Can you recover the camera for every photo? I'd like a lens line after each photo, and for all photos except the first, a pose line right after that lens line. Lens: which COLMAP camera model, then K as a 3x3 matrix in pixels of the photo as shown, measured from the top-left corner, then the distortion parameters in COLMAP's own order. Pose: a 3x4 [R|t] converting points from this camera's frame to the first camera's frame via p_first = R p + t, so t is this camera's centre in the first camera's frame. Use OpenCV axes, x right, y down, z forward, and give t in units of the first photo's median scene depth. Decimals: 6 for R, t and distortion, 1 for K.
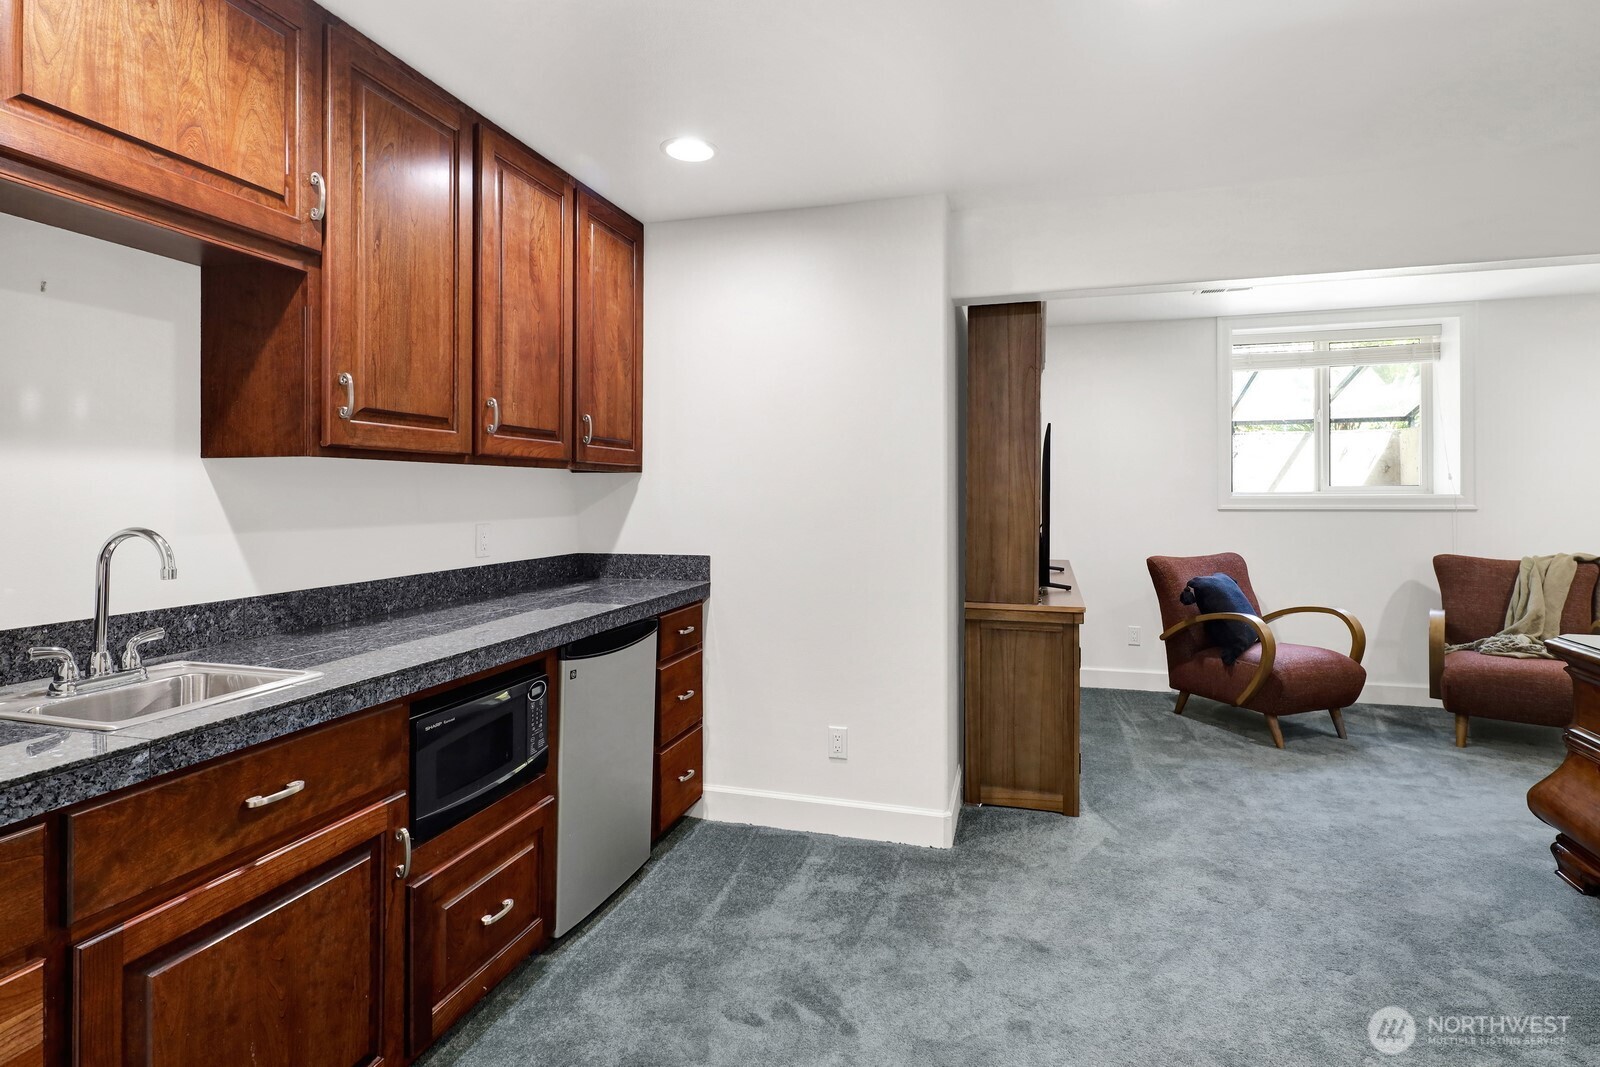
lens RADIAL K [[784.9, 0, 807.8], [0, 784.9, 485.9], [0, 0, 1]] dist [-0.003890, -0.003693]
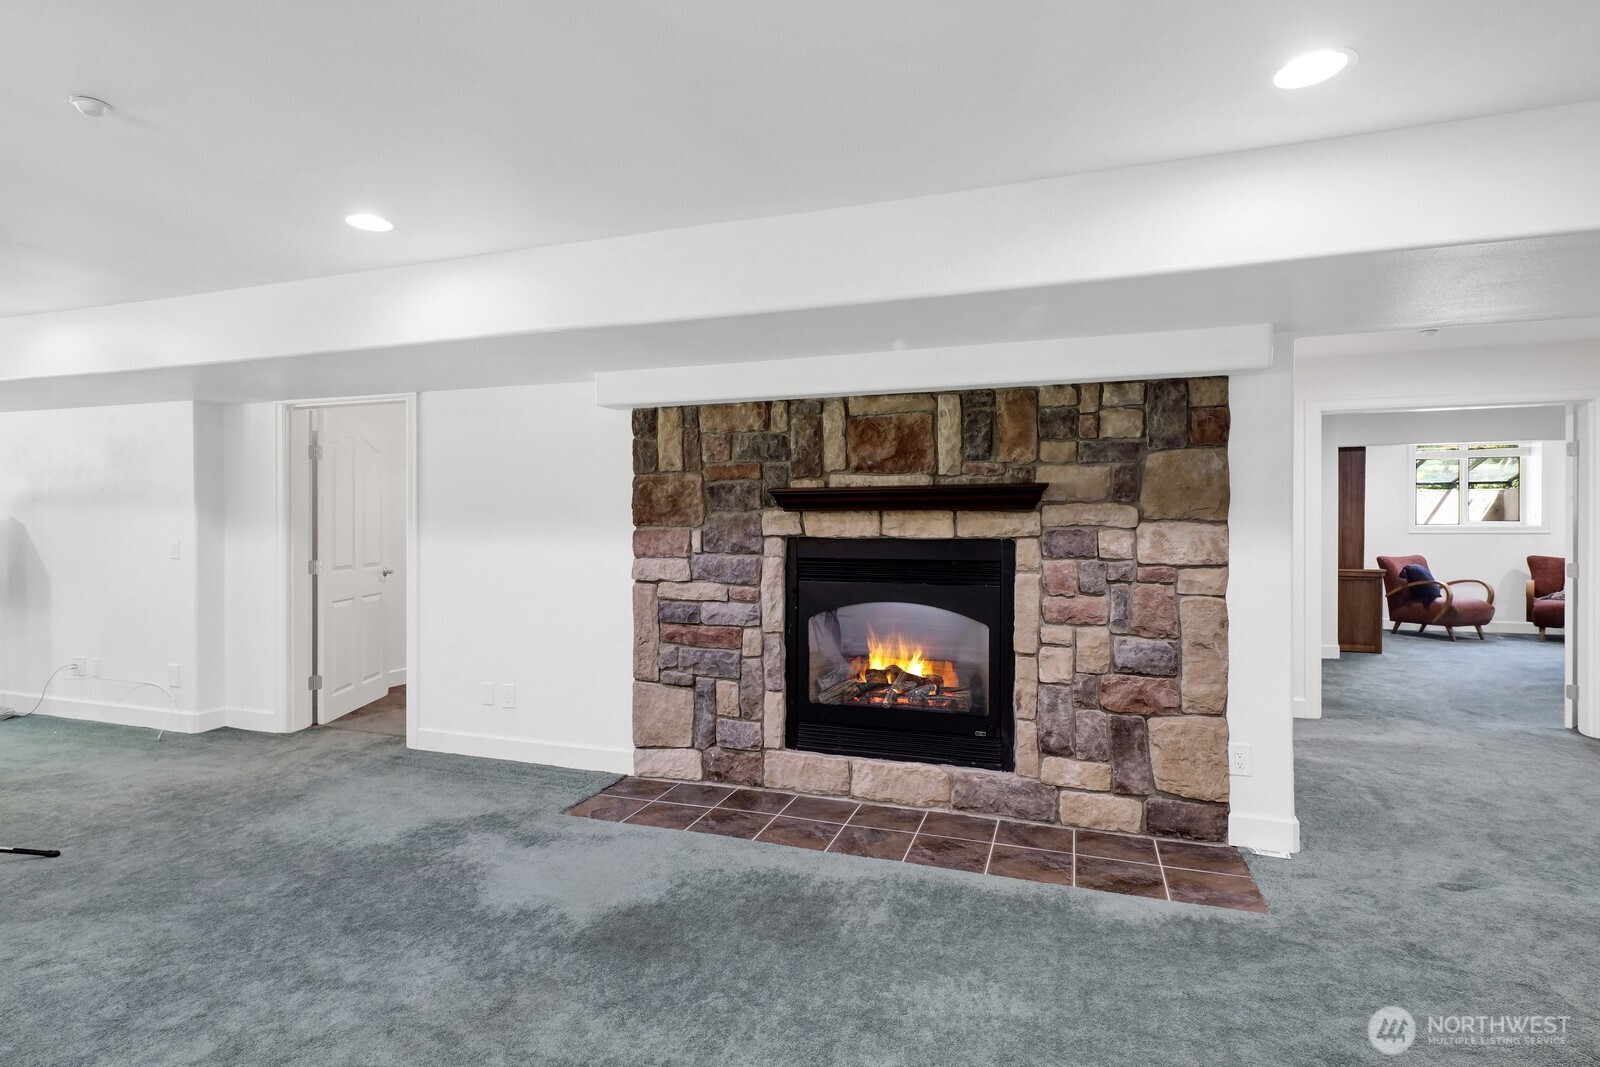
lens RADIAL K [[784.9, 0, 796.2], [0, 784.9, 526.7], [0, 0, 1]] dist [-0.003890, -0.003693]
pose [[0.998326, 0.000920, -0.057831, -1.378305], [-0.000648, 0.999989, 0.004722, 0.008171], [0.057835, -0.004676, 0.998315, -1.594564]]
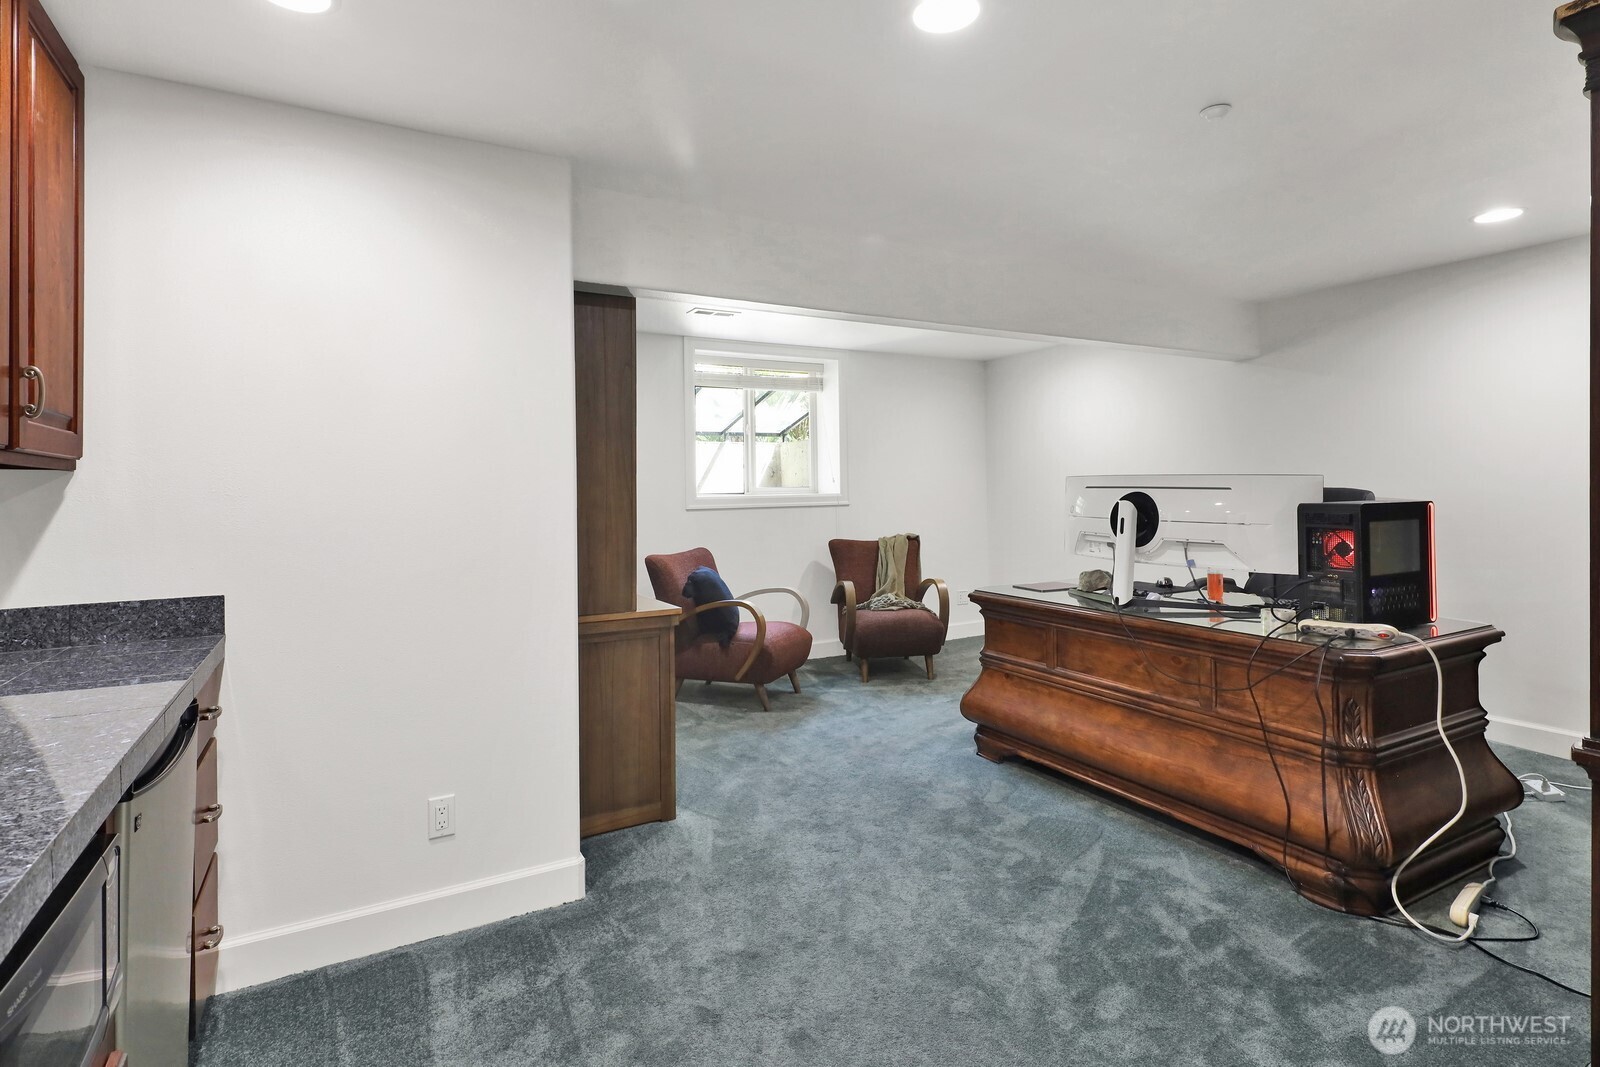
lens RADIAL K [[784.9, 0, 784.9], [0, 784.9, 482.0], [0, 0, 1]] dist [-0.003890, -0.003693]
pose [[0.700625, -0.000850, 0.713529, -0.272871], [0.009252, 0.999926, -0.007893, 0.001884], [-0.713469, 0.012132, 0.700581, 0.196669]]
